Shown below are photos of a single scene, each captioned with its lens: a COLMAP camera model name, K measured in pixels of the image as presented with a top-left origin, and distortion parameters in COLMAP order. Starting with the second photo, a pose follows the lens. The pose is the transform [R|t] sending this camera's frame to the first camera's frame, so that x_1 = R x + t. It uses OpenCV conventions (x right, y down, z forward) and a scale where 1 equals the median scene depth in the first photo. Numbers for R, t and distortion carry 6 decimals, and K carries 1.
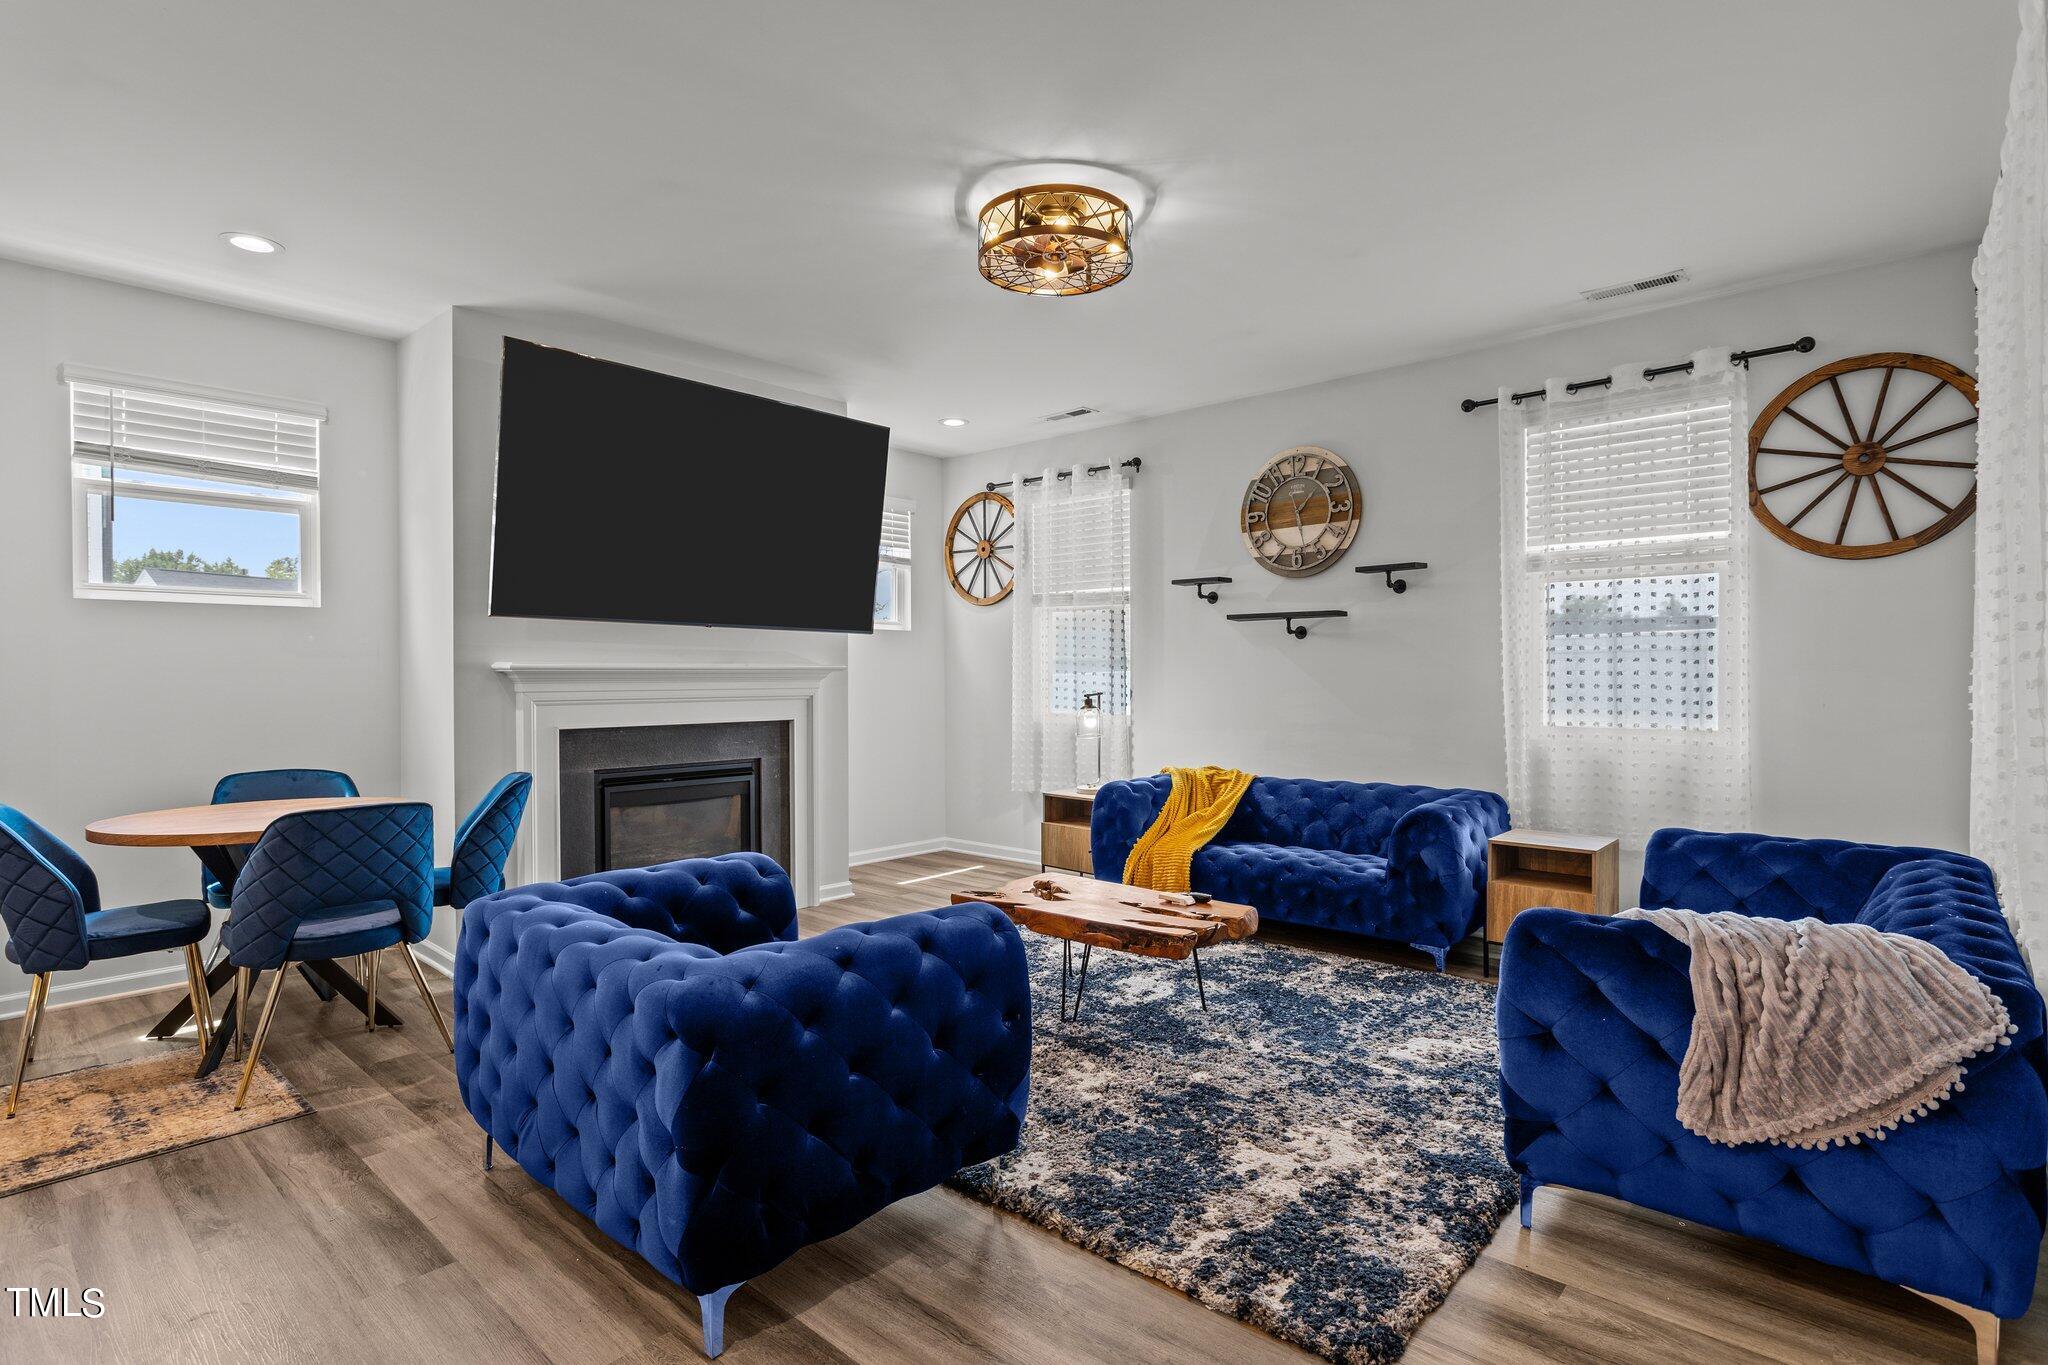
lens RADIAL K [[997.7, 0, 1030.6], [0, 997.7, 684.8], [0, 0, 1]] dist [-0.000594, -0.000508]
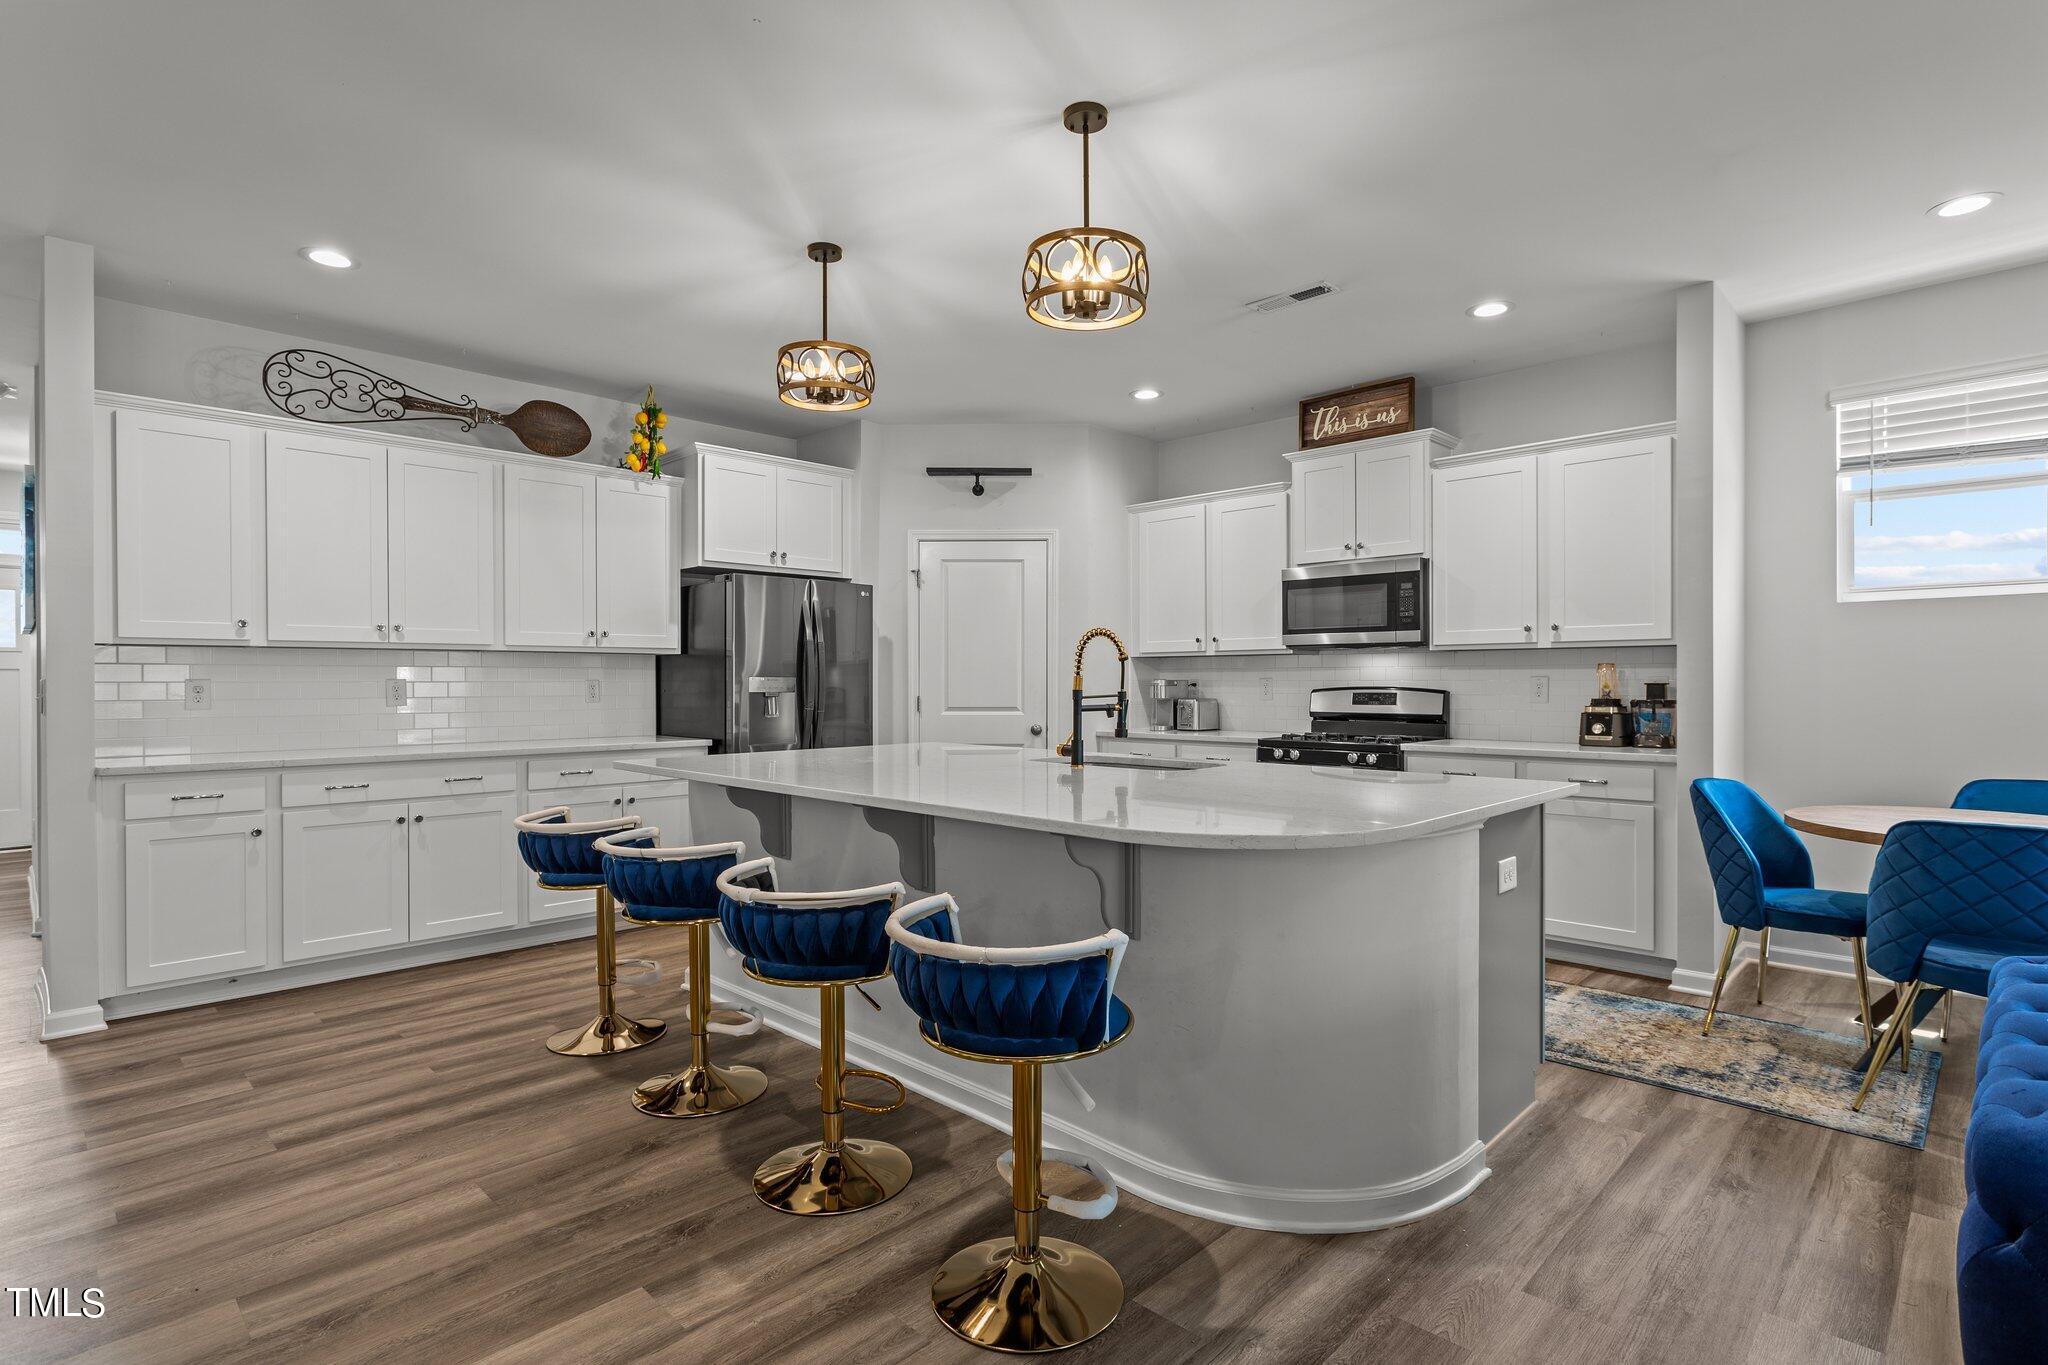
lens RADIAL K [[997.7, 0, 1030.6], [0, 997.7, 684.8], [0, 0, 1]] dist [-0.000594, -0.000508]
pose [[-0.047472, 0.005464, -0.998858, 0.218135], [-0.001613, 0.999983, 0.005547, -0.001865], [0.998871, 0.001874, -0.047462, 0.211637]]
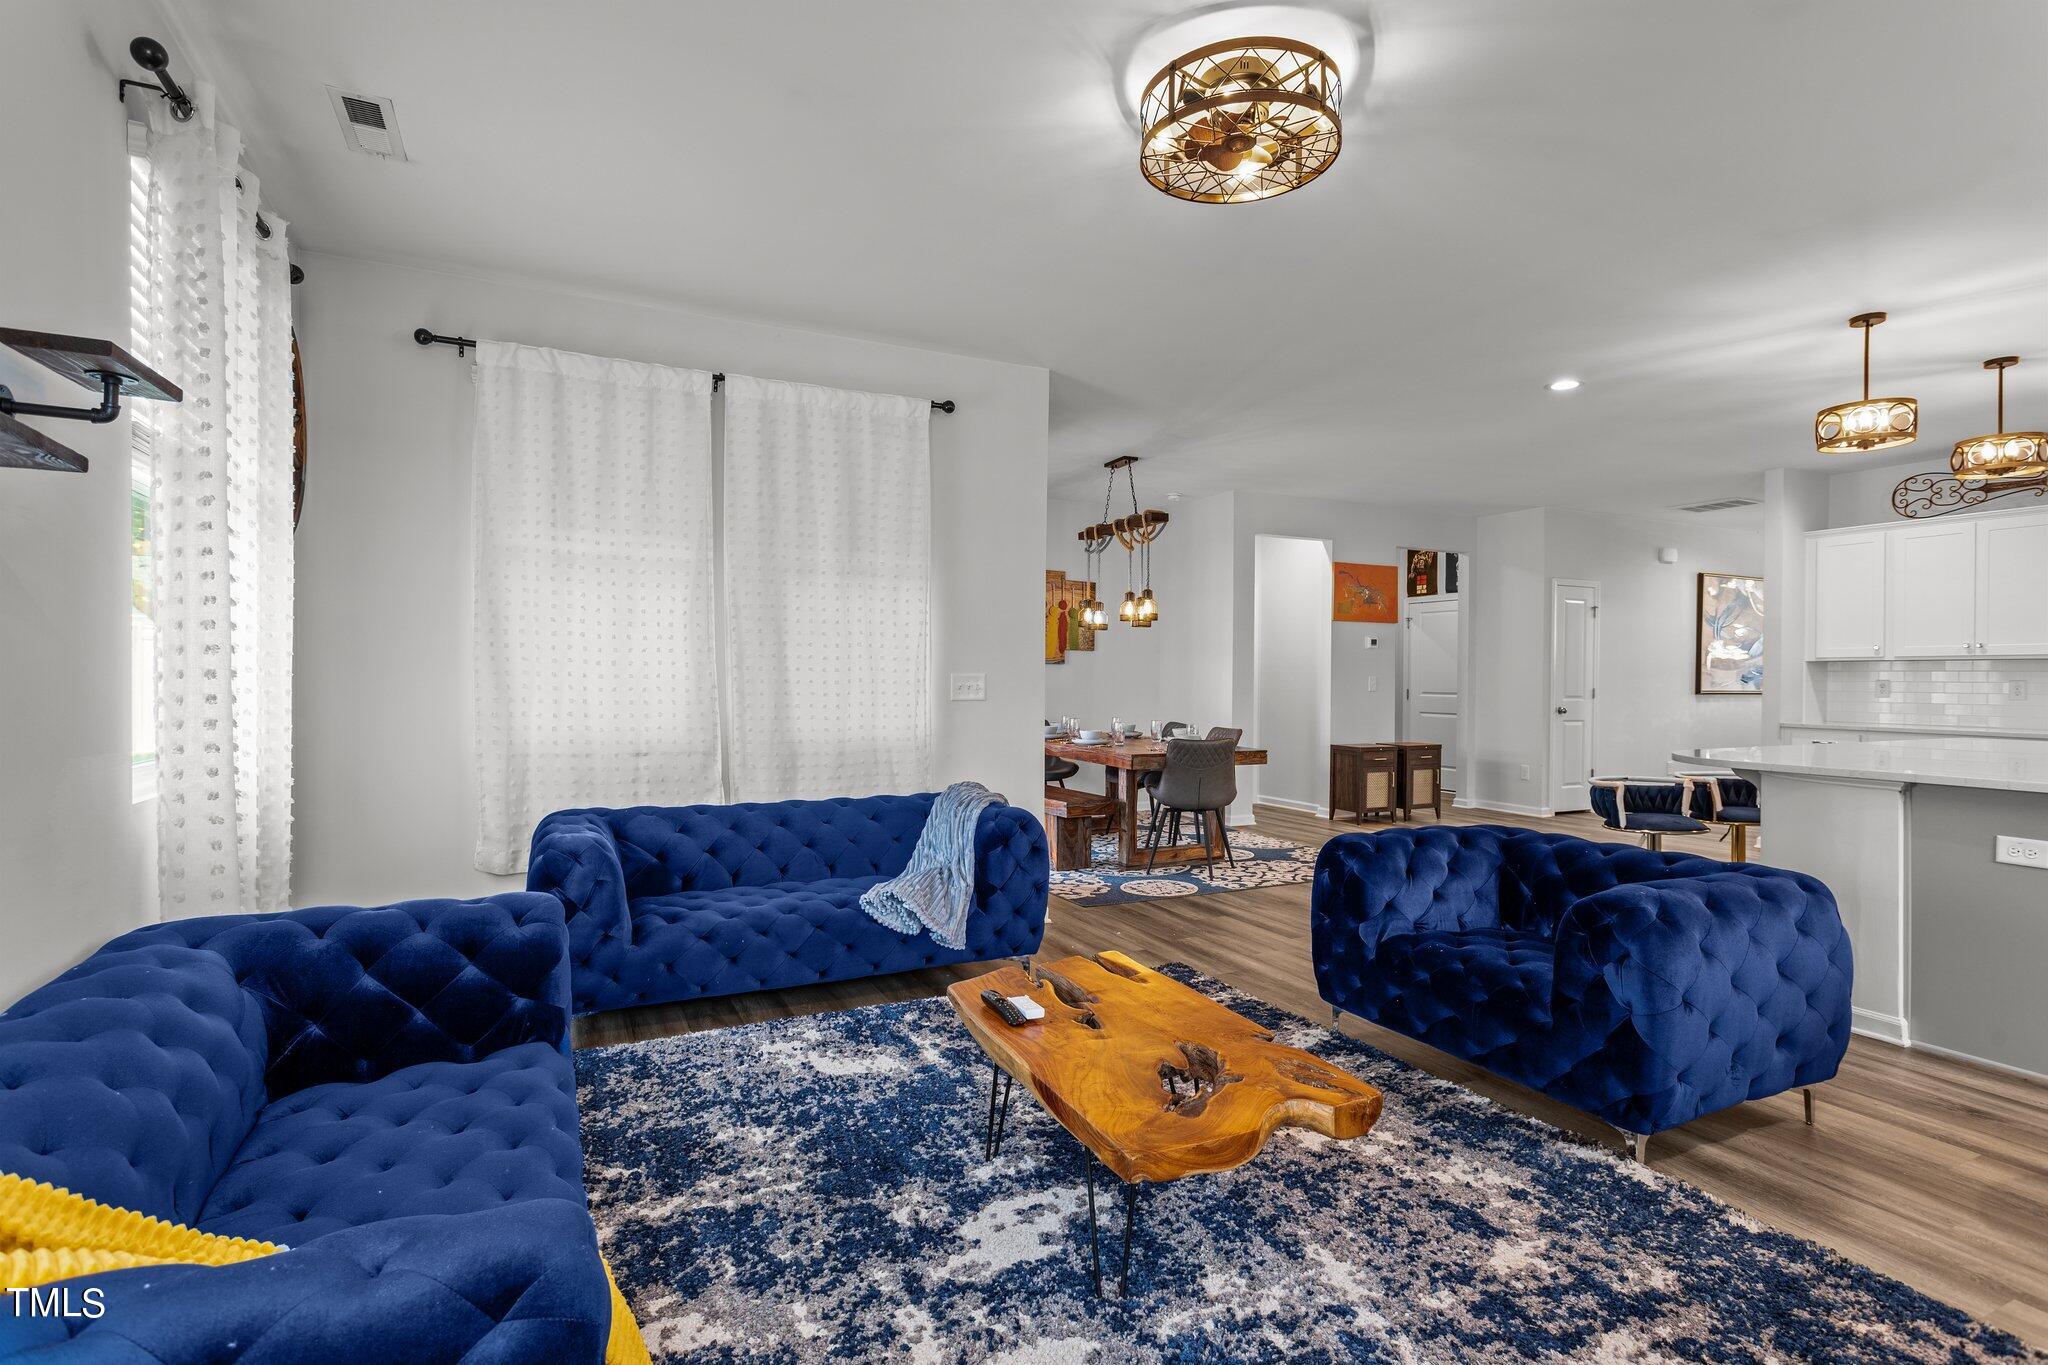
lens RADIAL K [[997.7, 0, 1030.6], [0, 997.7, 684.8], [0, 0, 1]] dist [-0.000594, -0.000508]
pose [[-0.926750, -0.006193, 0.375629, -0.128872], [-0.002144, 0.999935, 0.011196, -0.014494], [-0.375674, 0.009571, -0.926703, 1.897602]]
